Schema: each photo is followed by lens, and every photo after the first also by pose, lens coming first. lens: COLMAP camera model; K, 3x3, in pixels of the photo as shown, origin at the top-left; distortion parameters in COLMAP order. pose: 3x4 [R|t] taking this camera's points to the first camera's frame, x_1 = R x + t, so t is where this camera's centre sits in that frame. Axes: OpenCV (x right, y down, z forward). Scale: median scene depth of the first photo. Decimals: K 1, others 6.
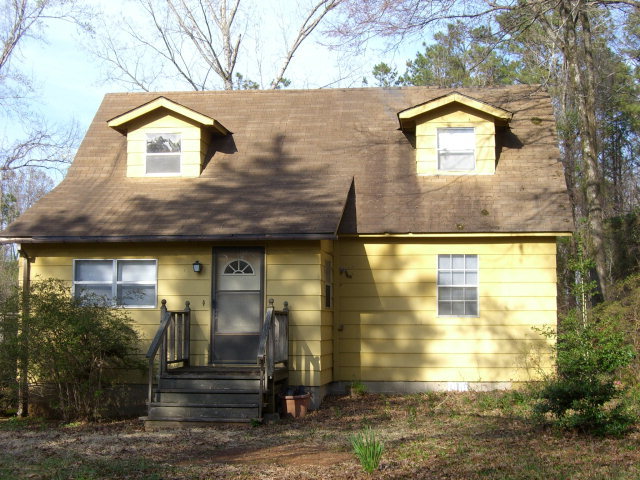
lens RADIAL K [[1023.1, 0, 320.0], [0, 1023.1, 240.0], [0, 0, 1]] dist [-0.135225, 0.103083]
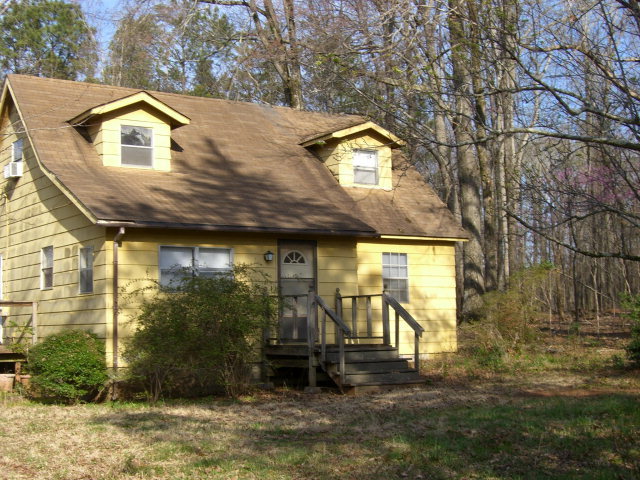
lens RADIAL K [[1023.1, 0, 320.0], [0, 1023.1, 240.0], [0, 0, 1]] dist [-0.135225, 0.103083]
pose [[0.767753, 0.040464, 0.639467, -0.736706], [-0.033578, 0.999173, -0.022911, 0.030228], [-0.639866, -0.003882, 0.768477, 0.100550]]
